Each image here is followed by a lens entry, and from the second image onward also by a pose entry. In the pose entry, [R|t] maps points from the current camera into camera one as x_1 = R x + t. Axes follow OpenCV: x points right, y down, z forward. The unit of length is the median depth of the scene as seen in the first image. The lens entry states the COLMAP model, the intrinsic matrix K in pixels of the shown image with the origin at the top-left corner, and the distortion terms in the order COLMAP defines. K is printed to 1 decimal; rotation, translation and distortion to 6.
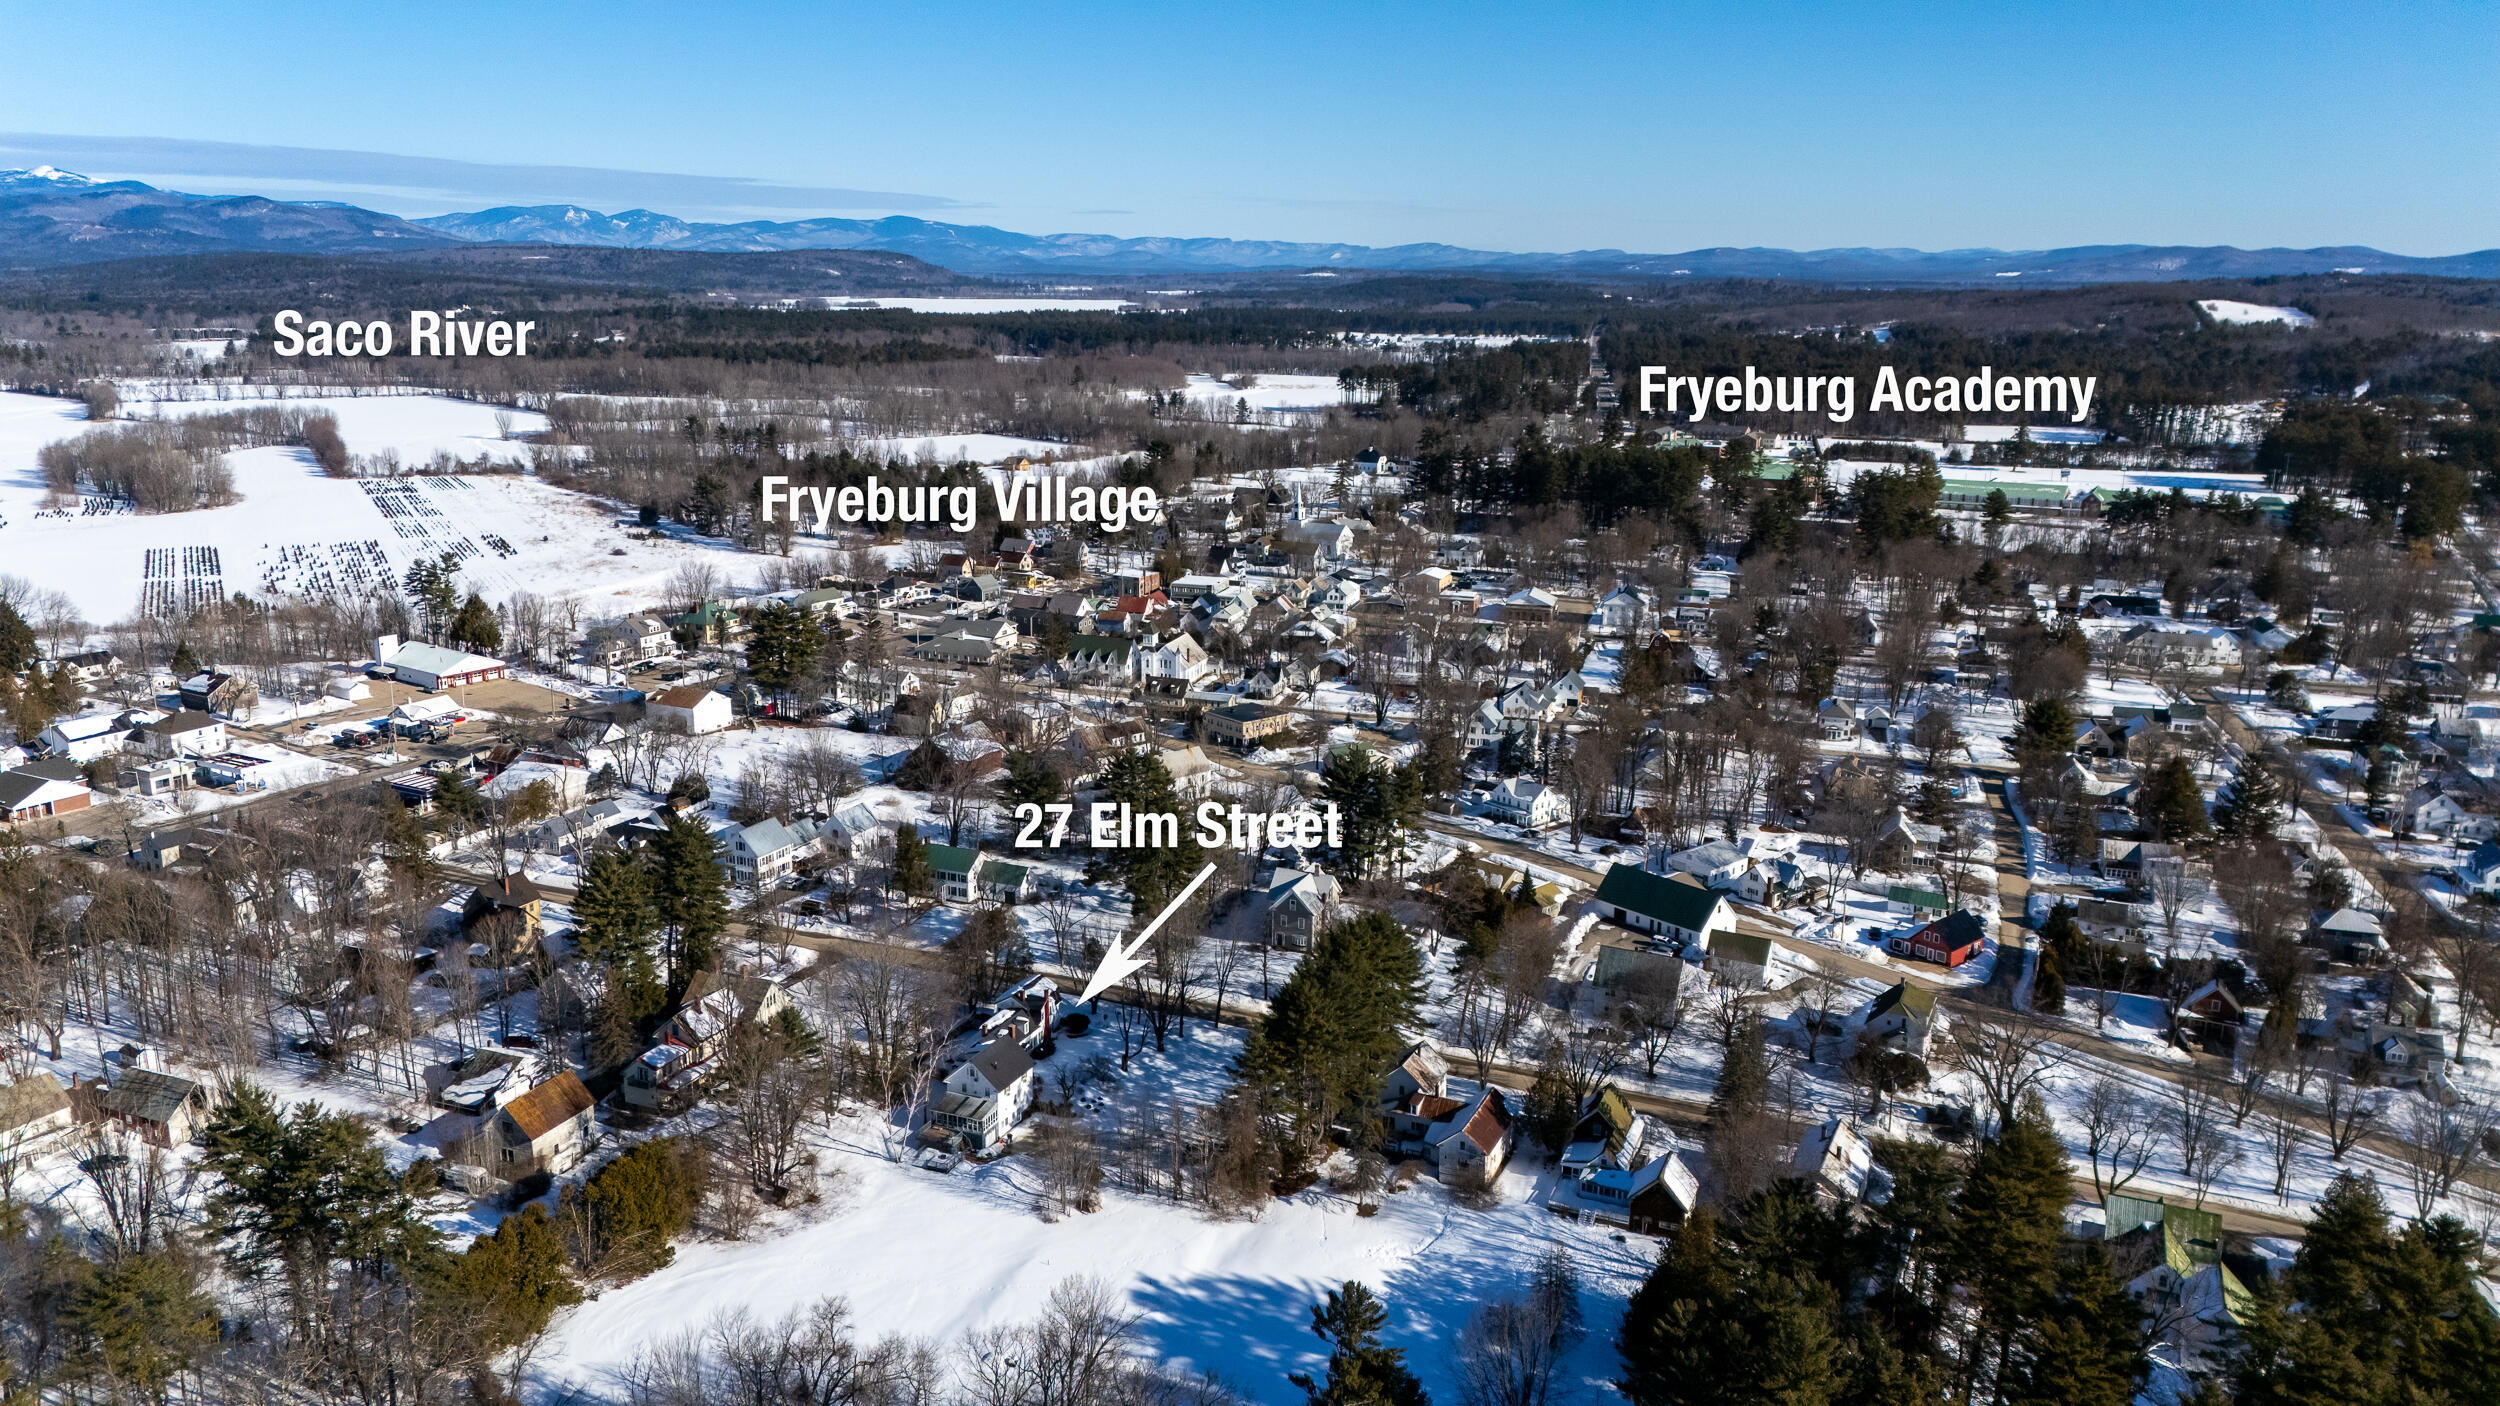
lens RADIAL K [[1785.9, 0, 1250.0], [0, 1785.9, 703.0], [0, 0, 1]] dist [0.064631, -0.071152]
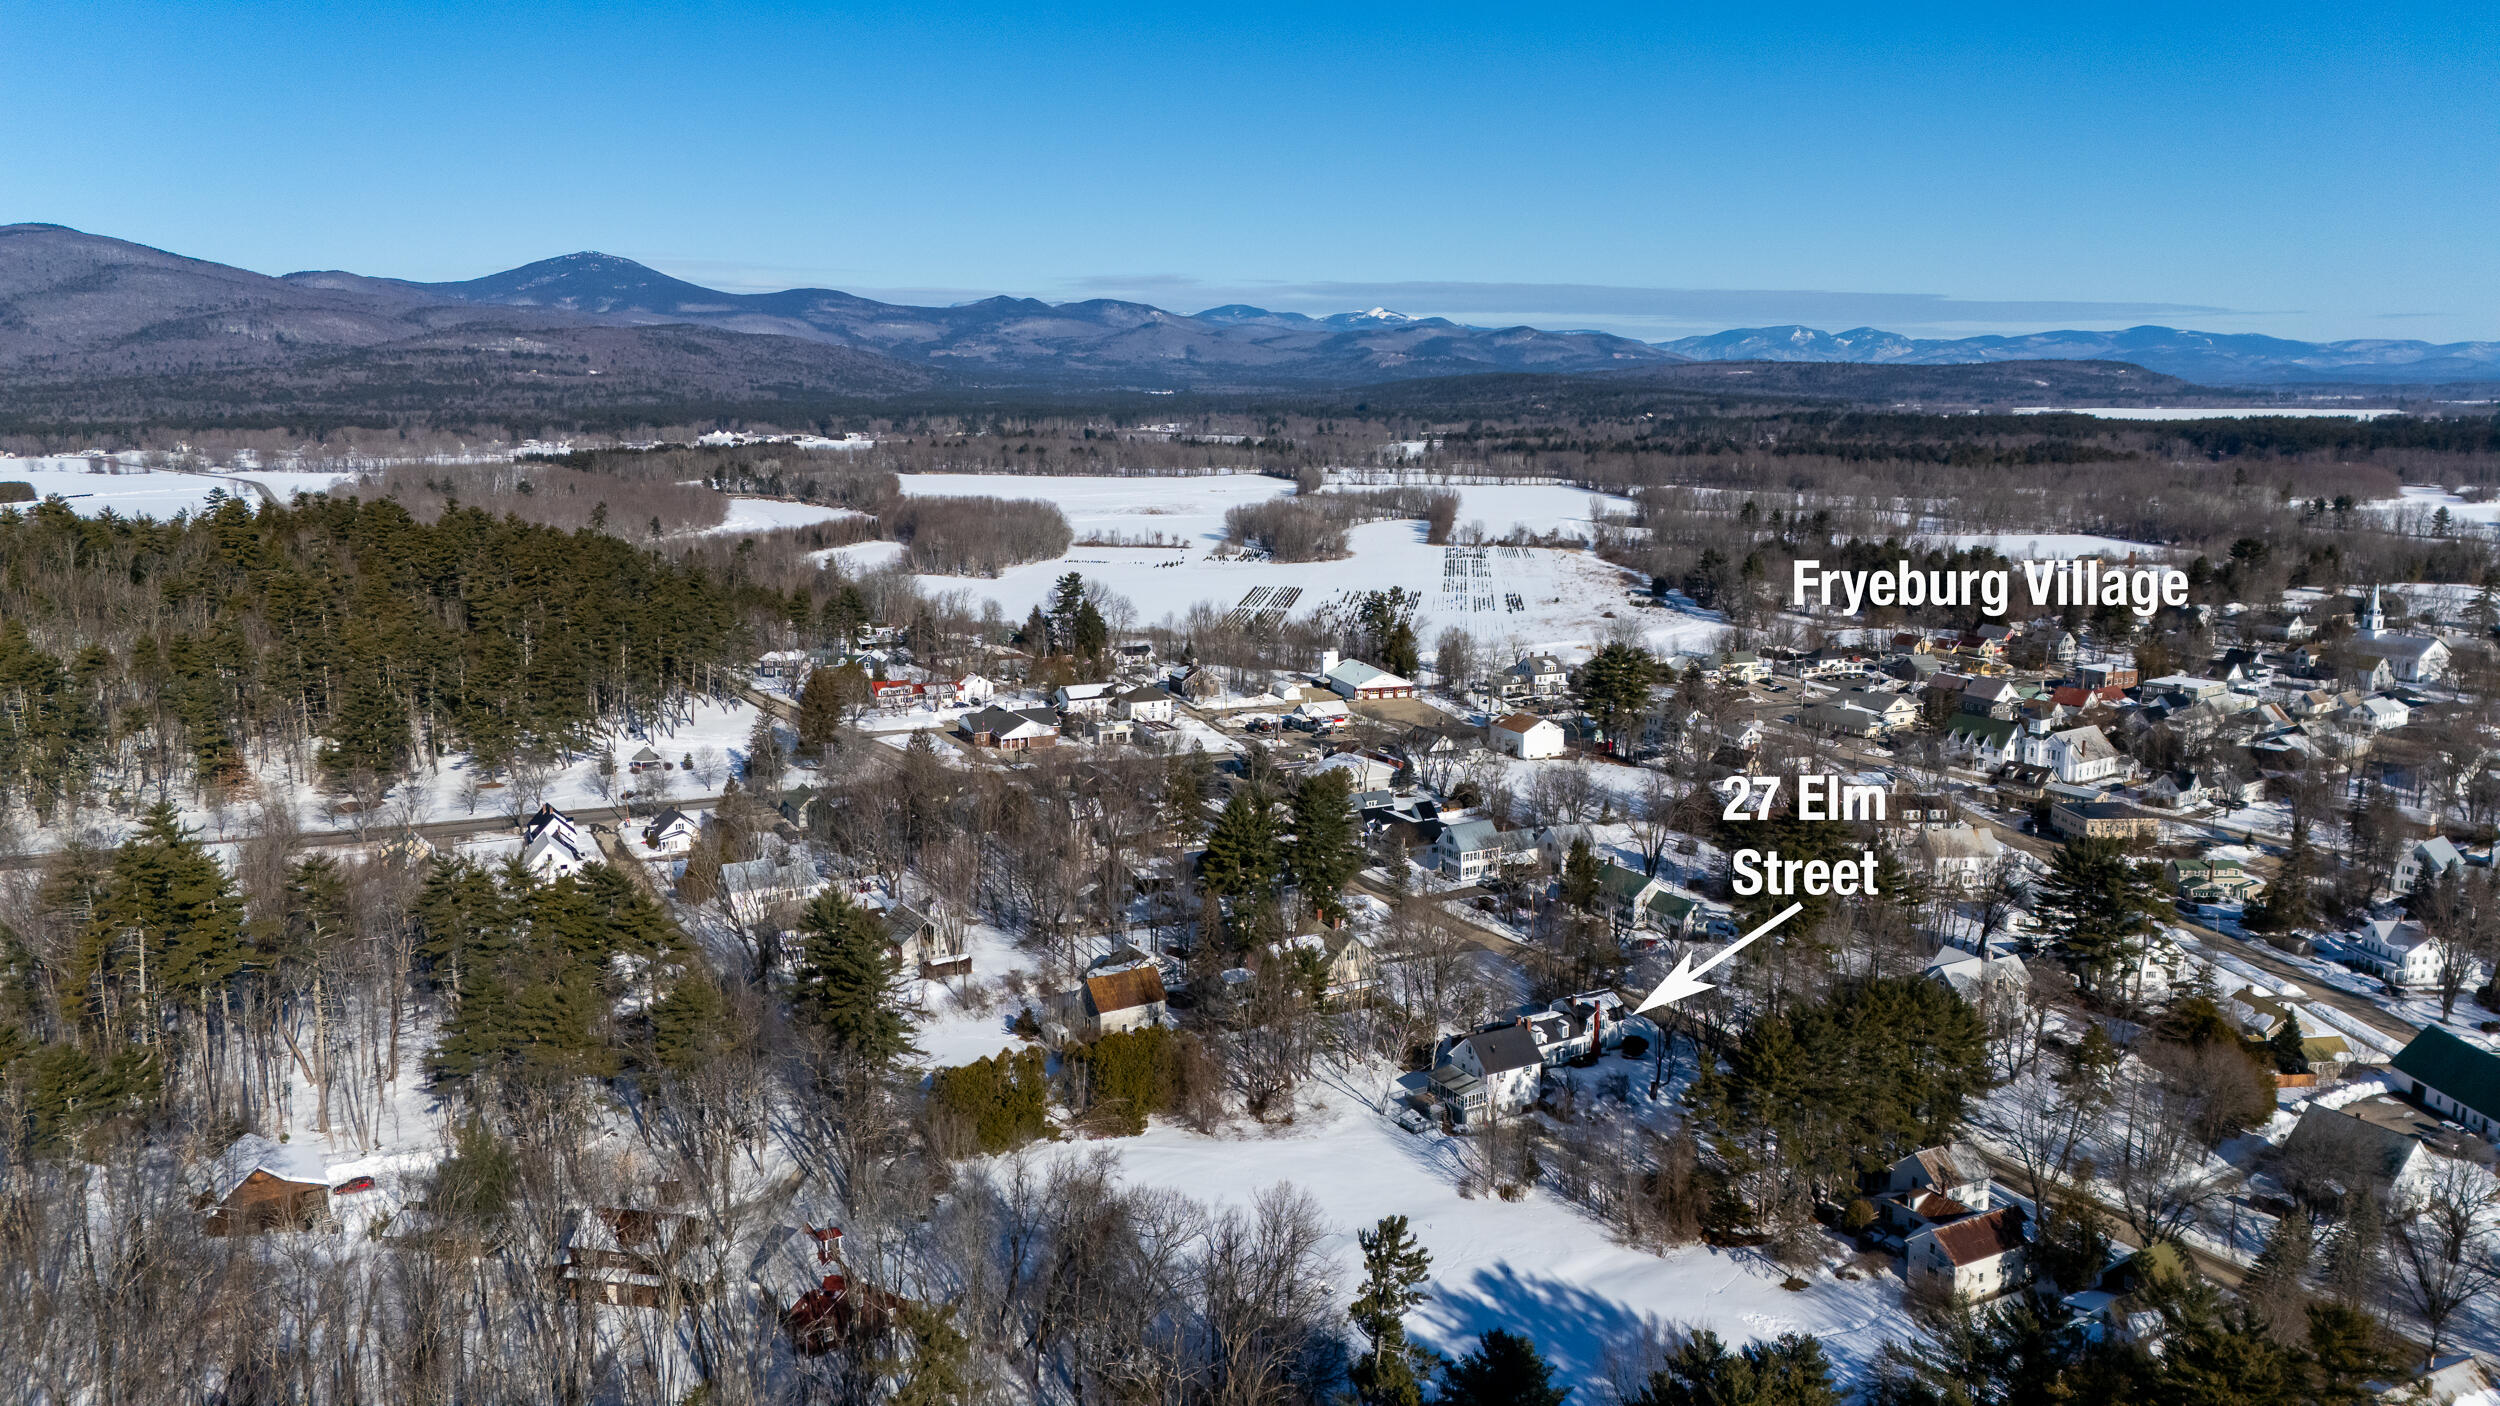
lens RADIAL K [[1785.9, 0, 1250.0], [0, 1785.9, 703.0], [0, 0, 1]] dist [0.064631, -0.071152]
pose [[0.803224, 0.099339, -0.587336, 0.160273], [-0.135489, 0.990620, -0.017742, 0.023131], [0.580064, 0.093828, 0.809149, 0.044146]]
